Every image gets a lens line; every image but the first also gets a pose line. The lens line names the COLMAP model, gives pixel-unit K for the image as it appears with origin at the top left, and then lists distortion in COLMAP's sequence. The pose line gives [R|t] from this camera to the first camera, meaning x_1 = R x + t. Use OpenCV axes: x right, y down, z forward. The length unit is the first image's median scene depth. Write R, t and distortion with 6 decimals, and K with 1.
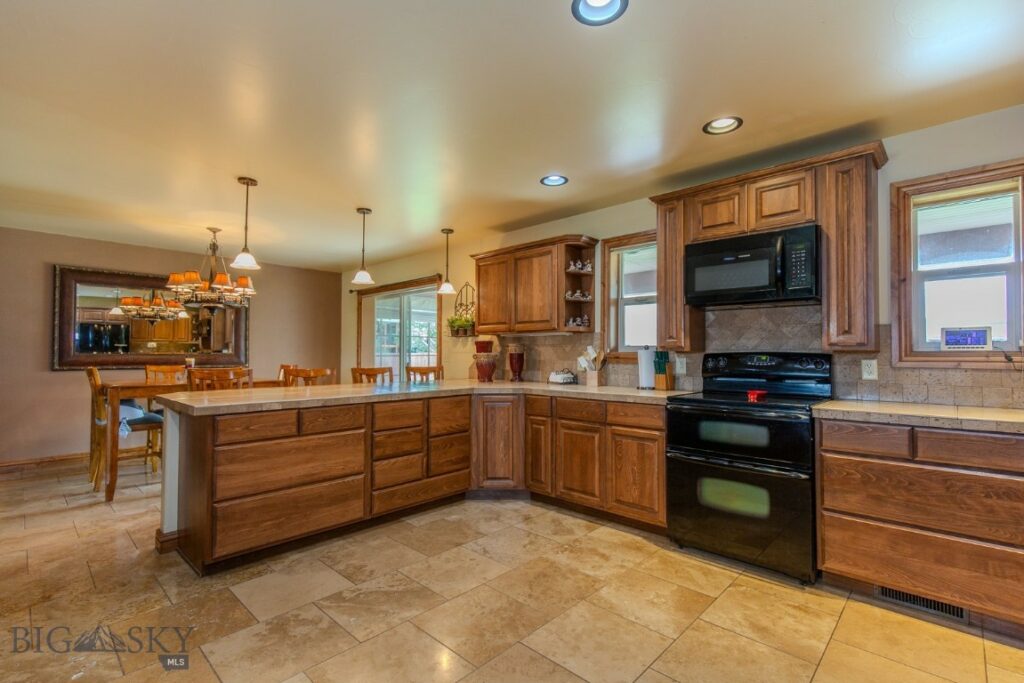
lens RADIAL K [[466.4, 0, 515.6], [0, 466.4, 345.7], [0, 0, 1]] dist [0.009166, 0.000292]
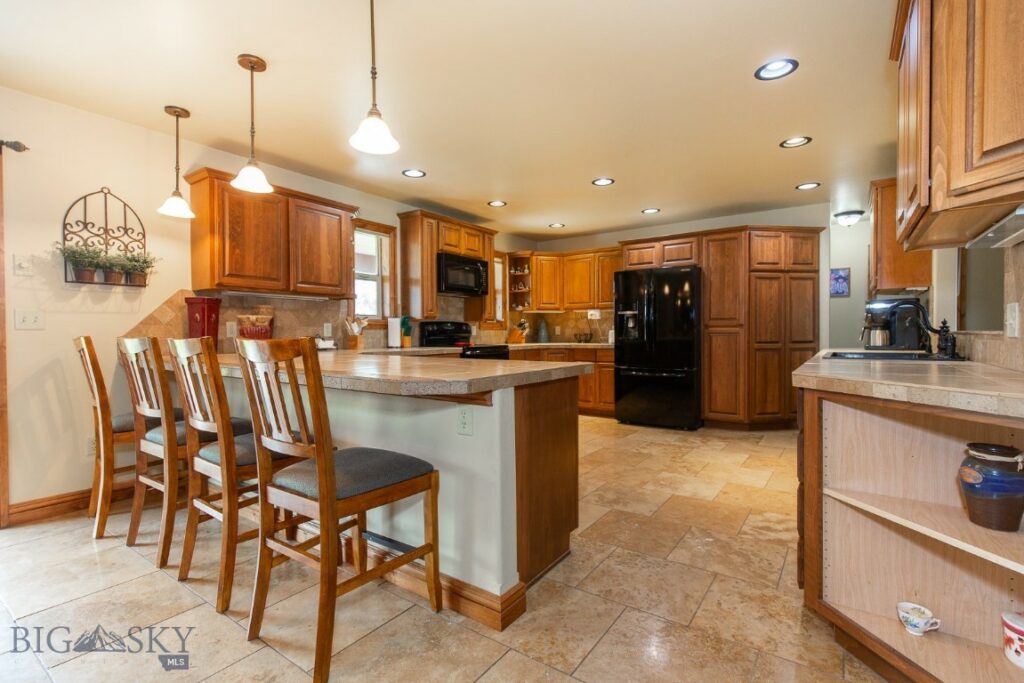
lens RADIAL K [[466.4, 0, 510.6], [0, 466.4, 340.4], [0, 0, 1]] dist [0.009166, 0.000292]
pose [[-0.131561, -0.014891, 0.991196, -1.113751], [-0.013984, 0.999816, 0.013165, 0.051606], [-0.991209, -0.012129, -0.131745, 0.891948]]
